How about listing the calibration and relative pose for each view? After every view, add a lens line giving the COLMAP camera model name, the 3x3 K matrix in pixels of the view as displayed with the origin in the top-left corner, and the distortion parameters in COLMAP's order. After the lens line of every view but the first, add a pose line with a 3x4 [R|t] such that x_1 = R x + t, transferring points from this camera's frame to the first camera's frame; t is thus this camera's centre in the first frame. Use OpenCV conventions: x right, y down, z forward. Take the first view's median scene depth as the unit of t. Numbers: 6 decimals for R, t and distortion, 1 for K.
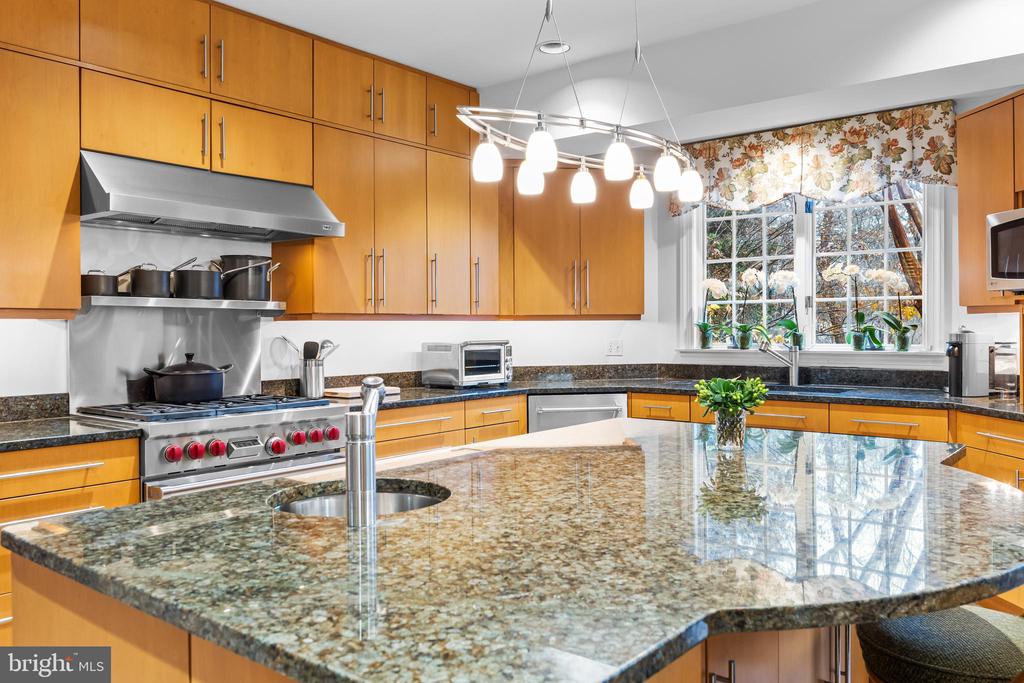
lens RADIAL K [[789.0, 0, 512.6], [0, 789.0, 331.3], [0, 0, 1]] dist [-0.005260, -0.002107]
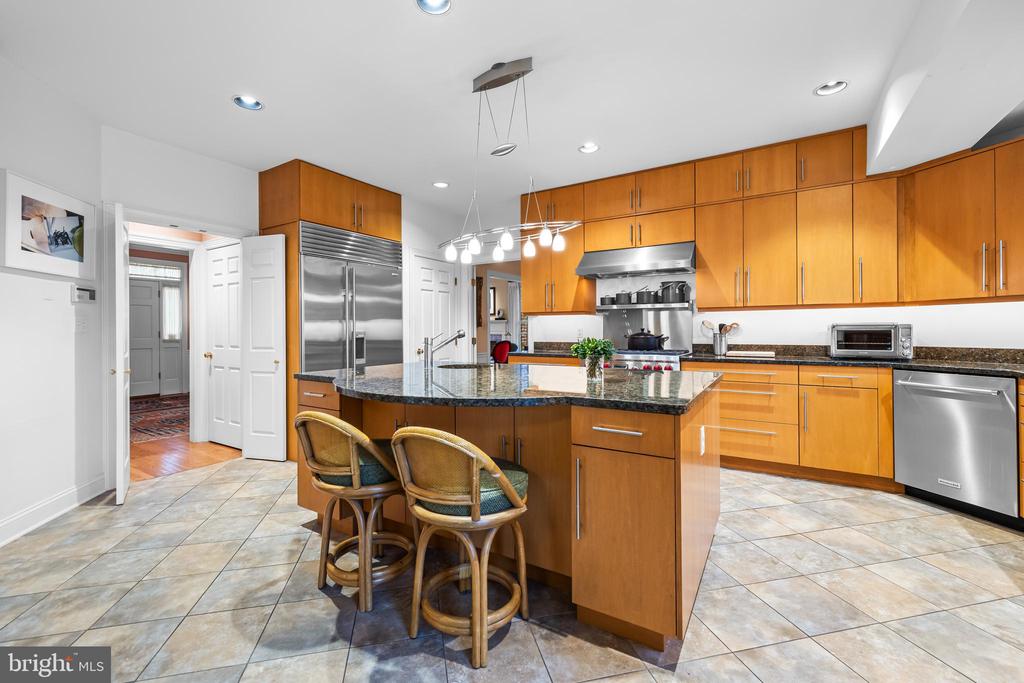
lens RADIAL K [[431.9, 0, 509.9], [0, 431.9, 330.4], [0, 0, 1]] dist [0.001091, 0.000094]
pose [[0.126948, 0.004073, -0.991901, 0.654842], [-0.001487, 0.999991, 0.003916, 0.024717], [0.991908, 0.000978, 0.126953, 0.395043]]
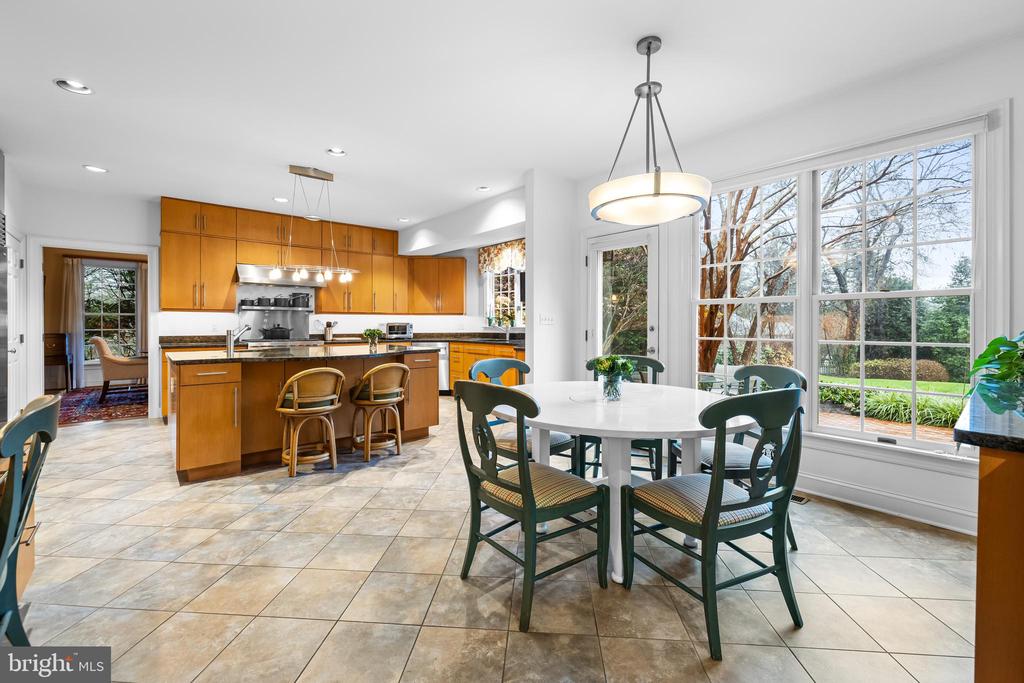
lens RADIAL K [[428.9, 0, 510.0], [0, 428.9, 323.9], [0, 0, 1]] dist [0.000868, 0.000050]
pose [[0.984193, 0.005602, -0.177012, 0.694204], [-0.006883, 0.999954, -0.006627, 0.027297], [0.176966, 0.007740, 0.984186, -0.457645]]
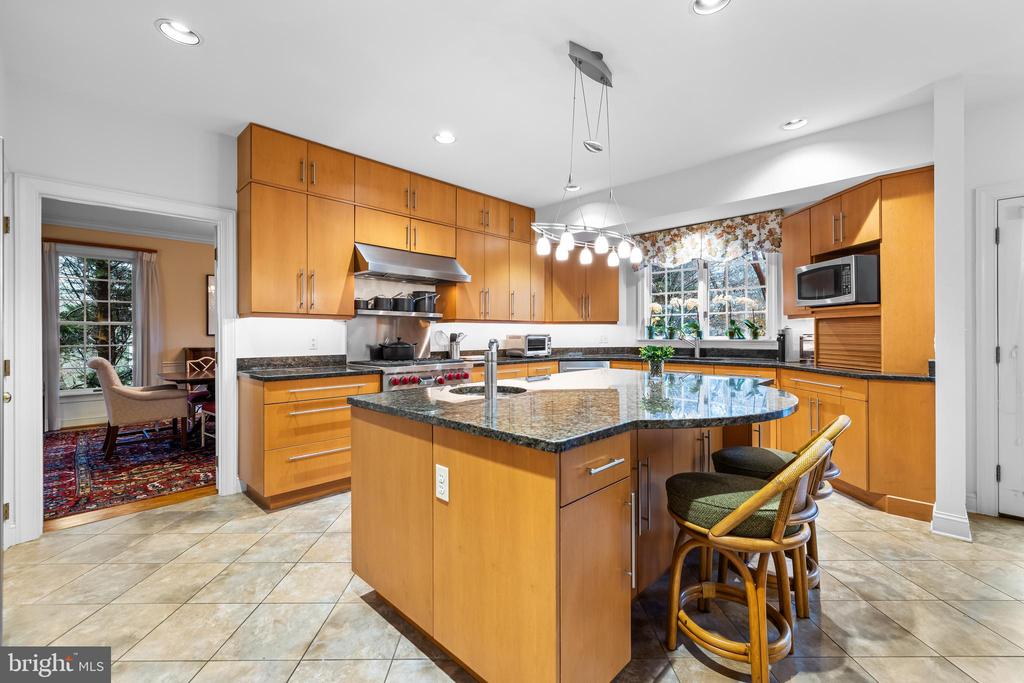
lens RADIAL K [[431.9, 0, 509.9], [0, 431.9, 330.4], [0, 0, 1]] dist [0.001091, 0.000094]
pose [[0.995834, 0.002556, -0.091148, -0.005740], [-0.003901, 0.999886, -0.014586, 0.021460], [0.091100, 0.014881, 0.995731, -0.111240]]
